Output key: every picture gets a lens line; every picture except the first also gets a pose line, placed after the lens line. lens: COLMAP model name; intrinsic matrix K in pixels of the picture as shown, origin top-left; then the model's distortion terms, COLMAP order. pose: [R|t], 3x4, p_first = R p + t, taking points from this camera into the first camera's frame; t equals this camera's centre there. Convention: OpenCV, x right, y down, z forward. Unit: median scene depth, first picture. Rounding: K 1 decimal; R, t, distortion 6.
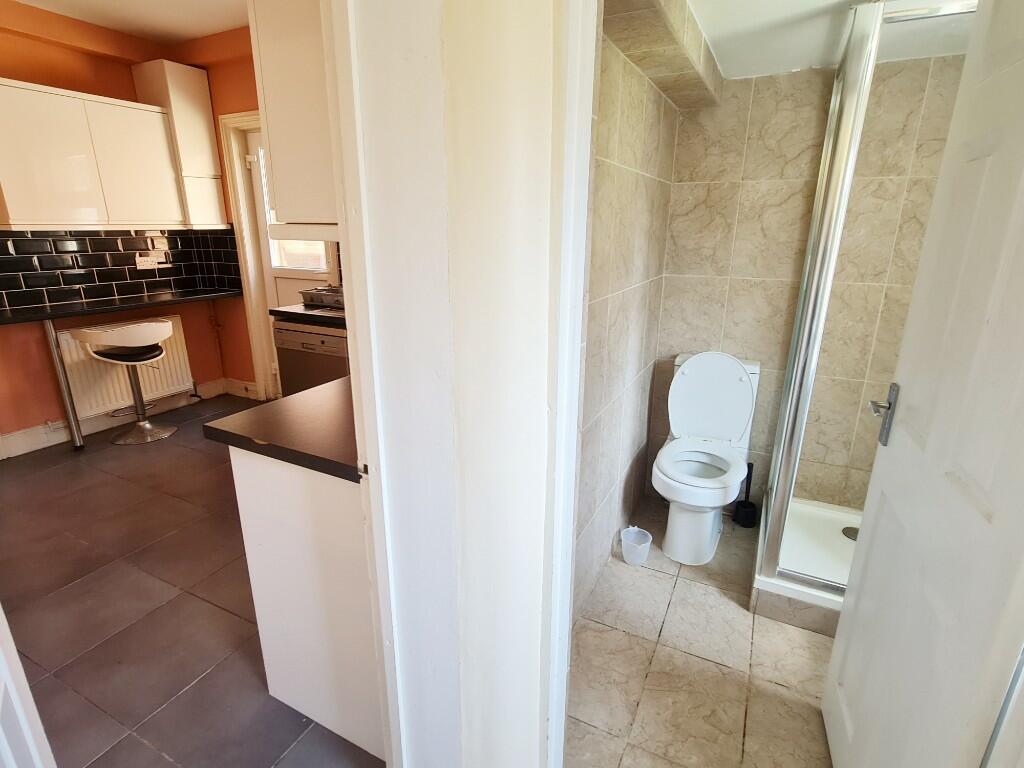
lens RADIAL K [[529.1, 0, 512.4], [0, 529.1, 384.9], [0, 0, 1]] dist [-0.005594, -0.000727]
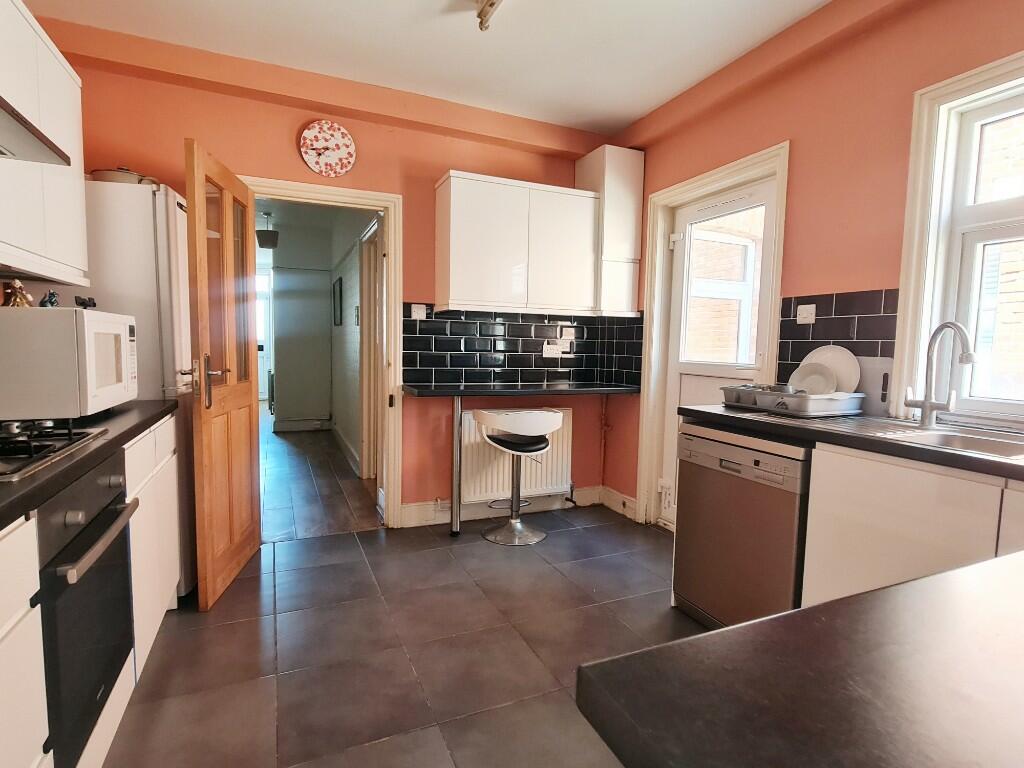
lens RADIAL K [[529.1, 0, 511.0], [0, 529.1, 385.7], [0, 0, 1]] dist [-0.005594, -0.000727]
pose [[0.777019, 0.062200, -0.626397, -0.155897], [-0.200385, 0.967780, -0.152470, -0.011173], [0.596731, 0.243992, 0.764448, 0.251032]]
